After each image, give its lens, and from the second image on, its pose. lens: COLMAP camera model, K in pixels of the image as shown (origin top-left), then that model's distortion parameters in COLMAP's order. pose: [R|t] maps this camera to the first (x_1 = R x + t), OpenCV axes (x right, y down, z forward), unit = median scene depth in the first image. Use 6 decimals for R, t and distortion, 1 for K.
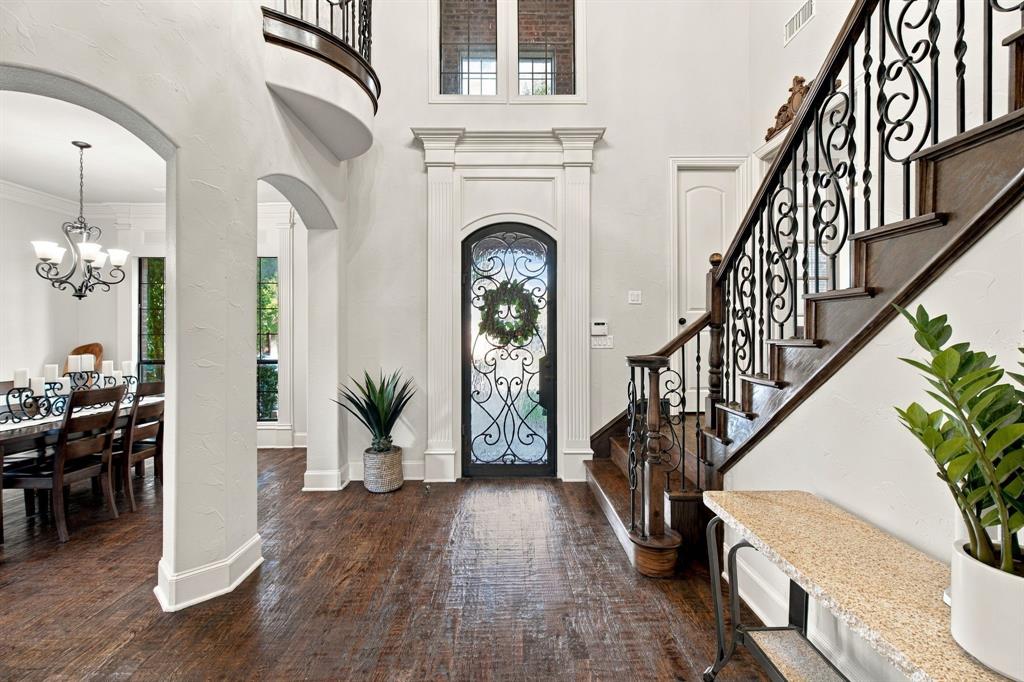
lens RADIAL K [[465.4, 0, 510.5], [0, 465.4, 334.7], [0, 0, 1]] dist [0.004334, -0.000174]
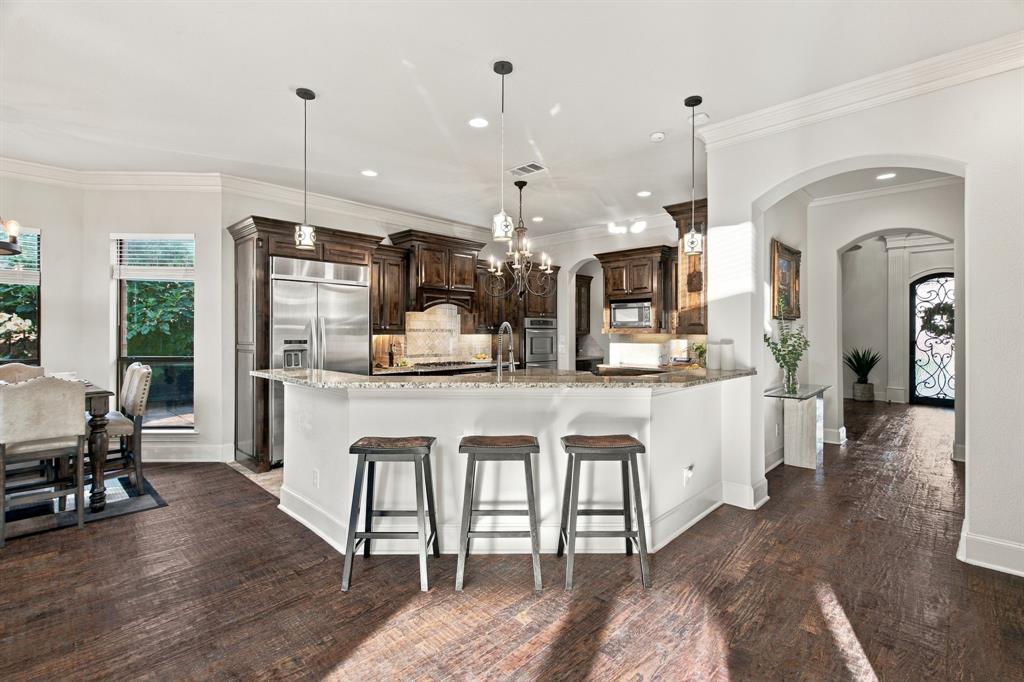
lens RADIAL K [[465.4, 0, 516.2], [0, 465.4, 330.2], [0, 0, 1]] dist [0.004334, -0.000174]
pose [[0.709523, 0.000924, -0.704682, 0.109525], [-0.005126, 0.999979, -0.003851, 0.012576], [0.704664, 0.006345, 0.709513, -1.604756]]
